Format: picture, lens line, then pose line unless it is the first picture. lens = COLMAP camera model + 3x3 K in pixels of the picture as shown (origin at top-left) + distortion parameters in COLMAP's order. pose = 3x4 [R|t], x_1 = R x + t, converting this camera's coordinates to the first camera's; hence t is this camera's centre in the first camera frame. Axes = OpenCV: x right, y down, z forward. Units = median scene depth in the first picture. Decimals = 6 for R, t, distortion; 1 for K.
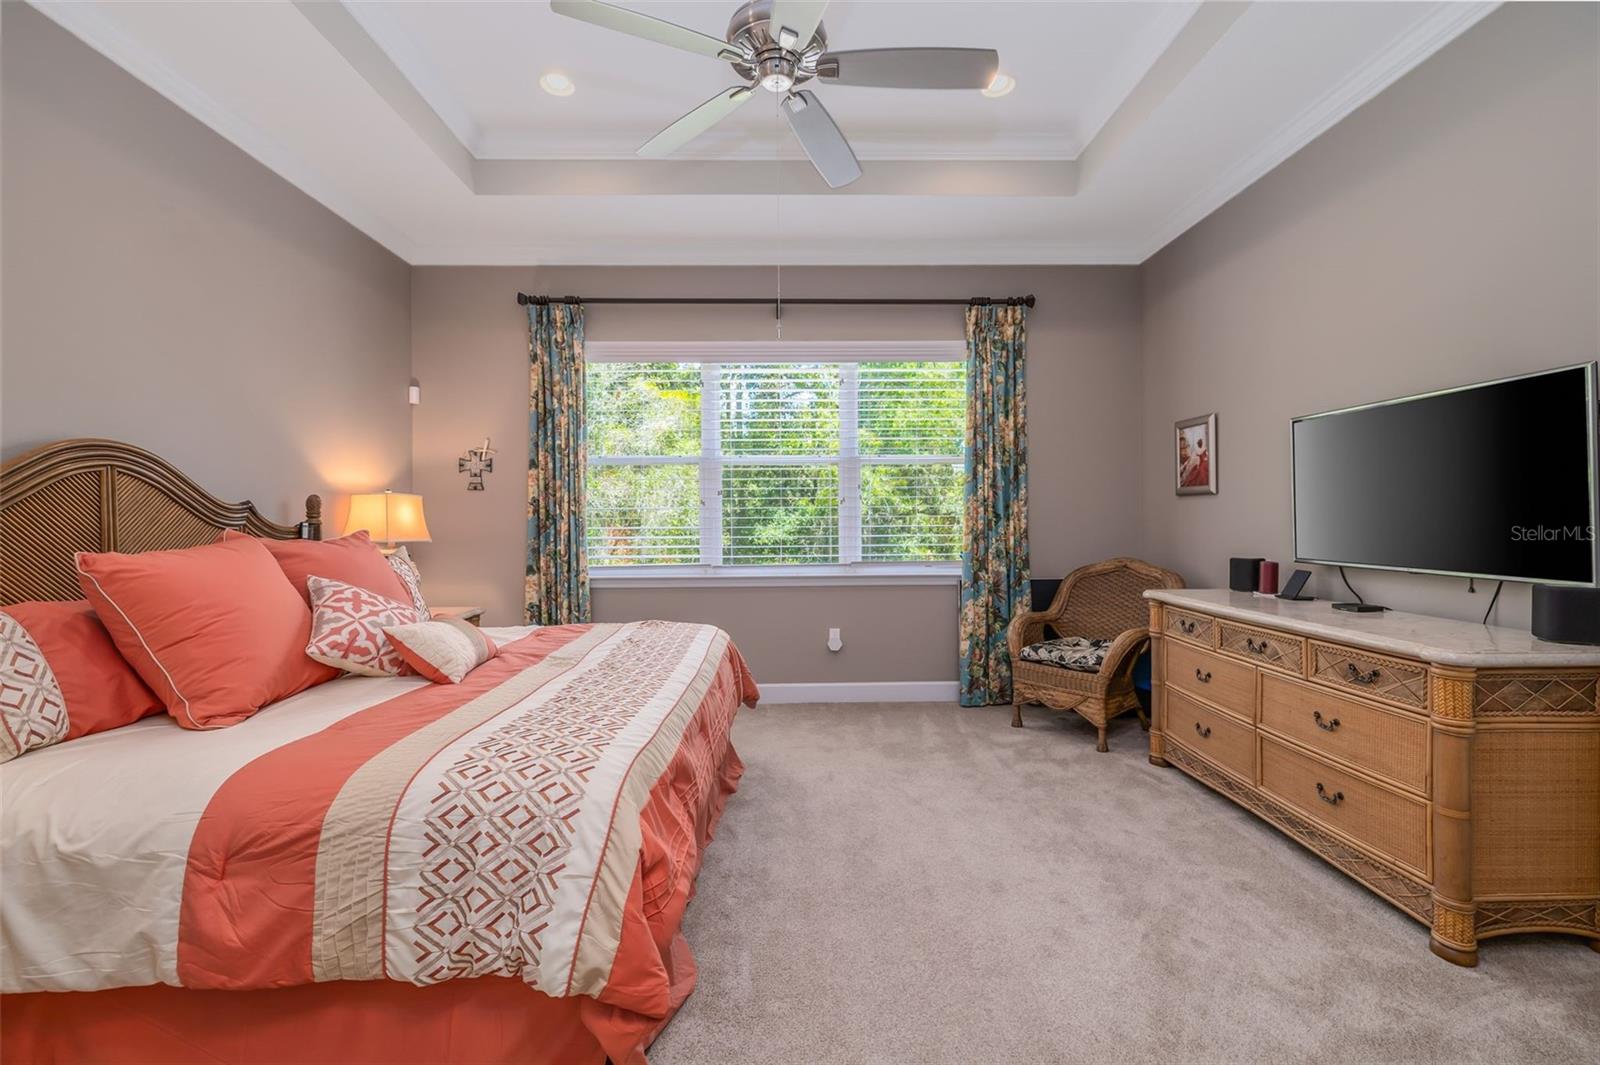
lens RADIAL K [[675.8, 0, 798.6], [0, 675.8, 527.3], [0, 0, 1]] dist [0.000278, 0.000003]
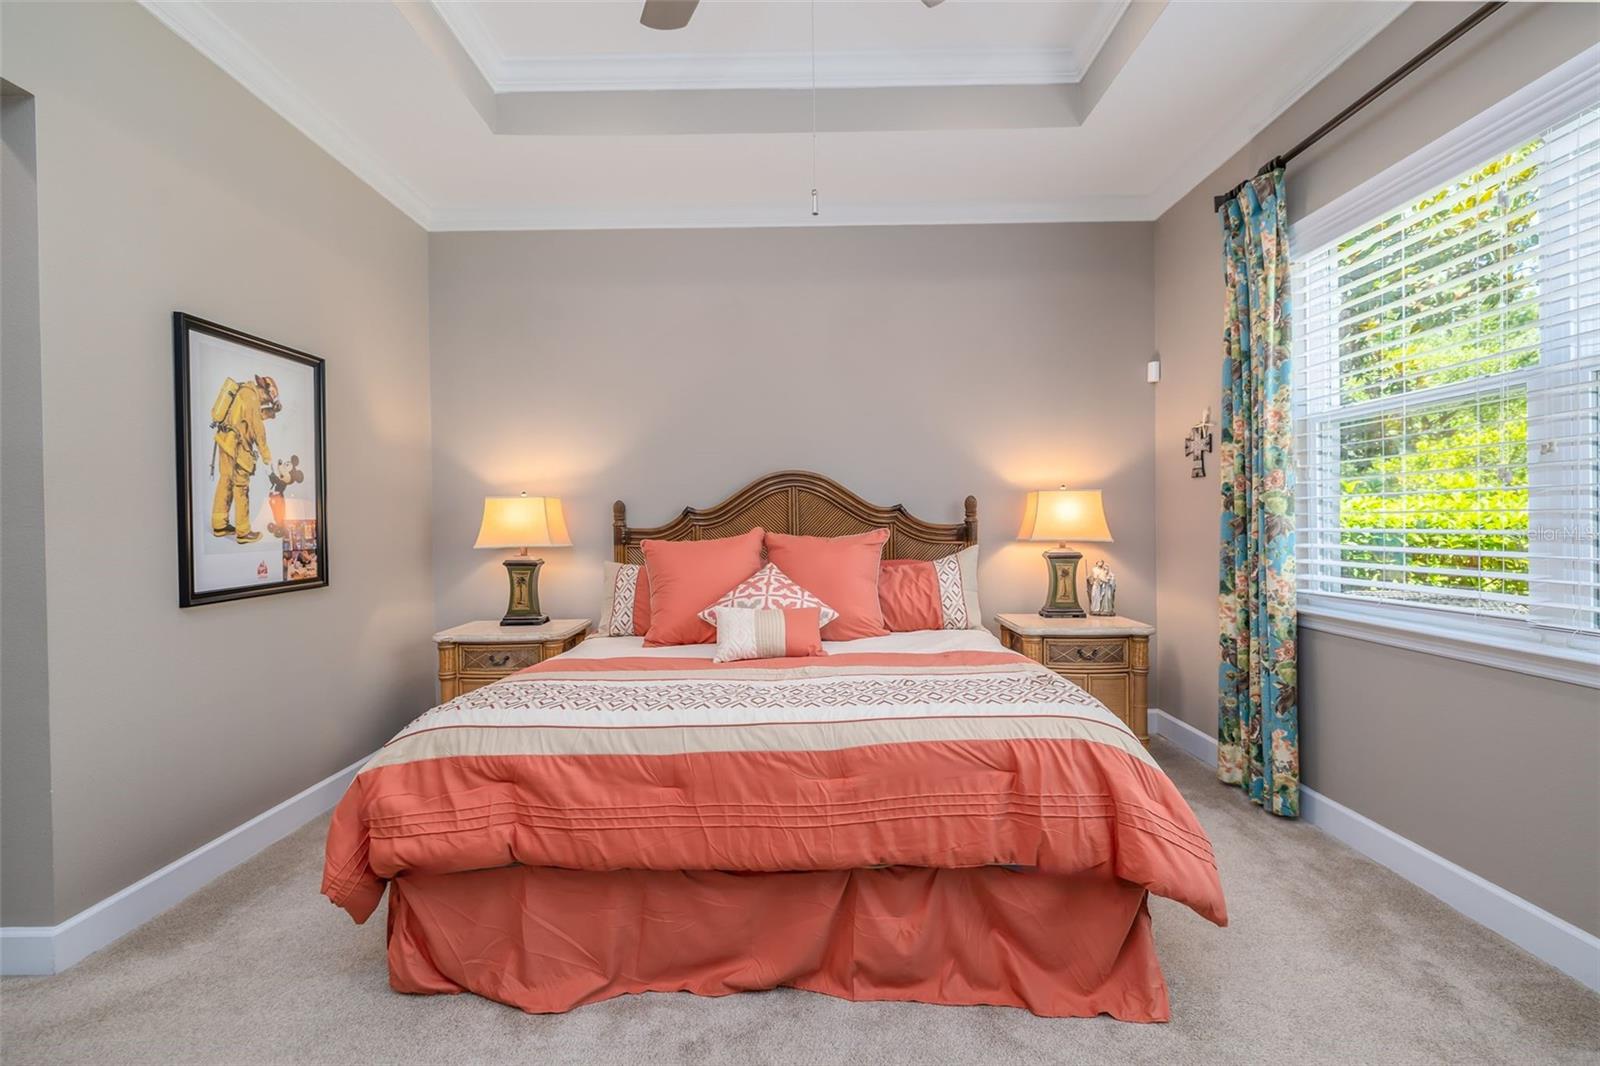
lens RADIAL K [[675.8, 0, 797.6], [0, 675.8, 531.2], [0, 0, 1]] dist [0.000278, 0.000003]
pose [[-0.028454, 0.021778, -0.999358, 0.316922], [-0.000519, 0.999762, 0.021801, -0.010416], [0.999595, 0.001139, -0.028436, 0.579194]]
